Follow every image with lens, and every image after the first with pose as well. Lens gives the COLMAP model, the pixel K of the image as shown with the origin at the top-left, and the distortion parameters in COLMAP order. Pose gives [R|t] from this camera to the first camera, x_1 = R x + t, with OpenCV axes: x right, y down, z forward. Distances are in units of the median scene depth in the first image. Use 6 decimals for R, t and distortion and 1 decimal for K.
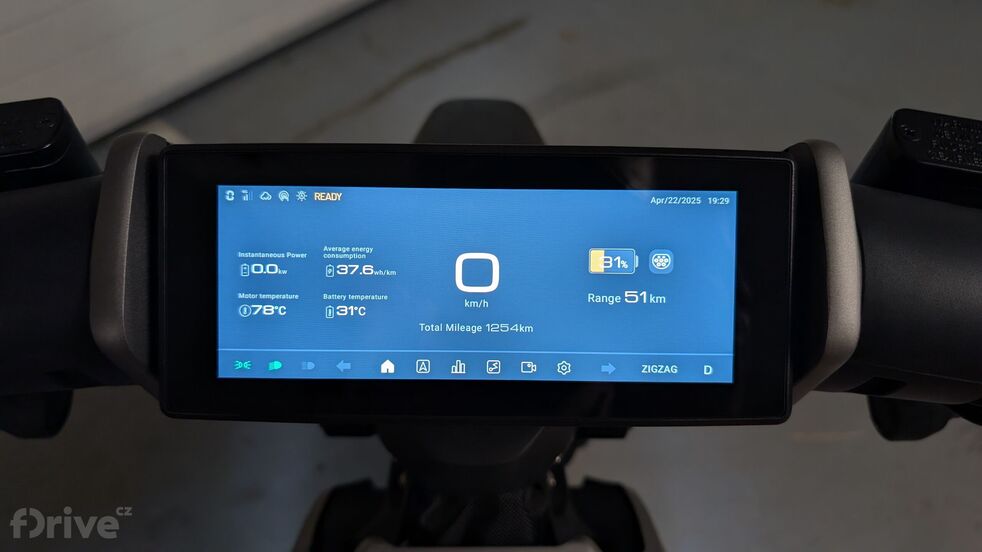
lens RADIAL K [[748.1, 0, 491.0], [0, 748.1, 276.0], [0, 0, 1]] dist [0.003506, -0.161430]
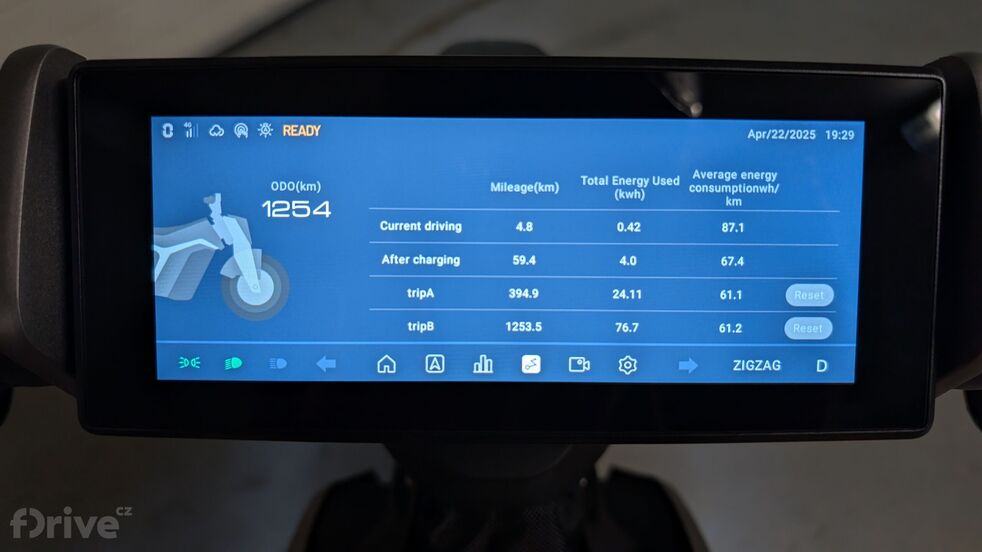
lens RADIAL K [[759.0, 0, 491.0], [0, 759.0, 276.0], [0, 0, 1]] dist [-0.045020, 0.002313]
pose [[0.999959, -0.004703, -0.007768, -0.029742], [0.005015, 0.999163, 0.040594, 0.005365], [0.007571, -0.040631, 0.999146, 0.262888]]
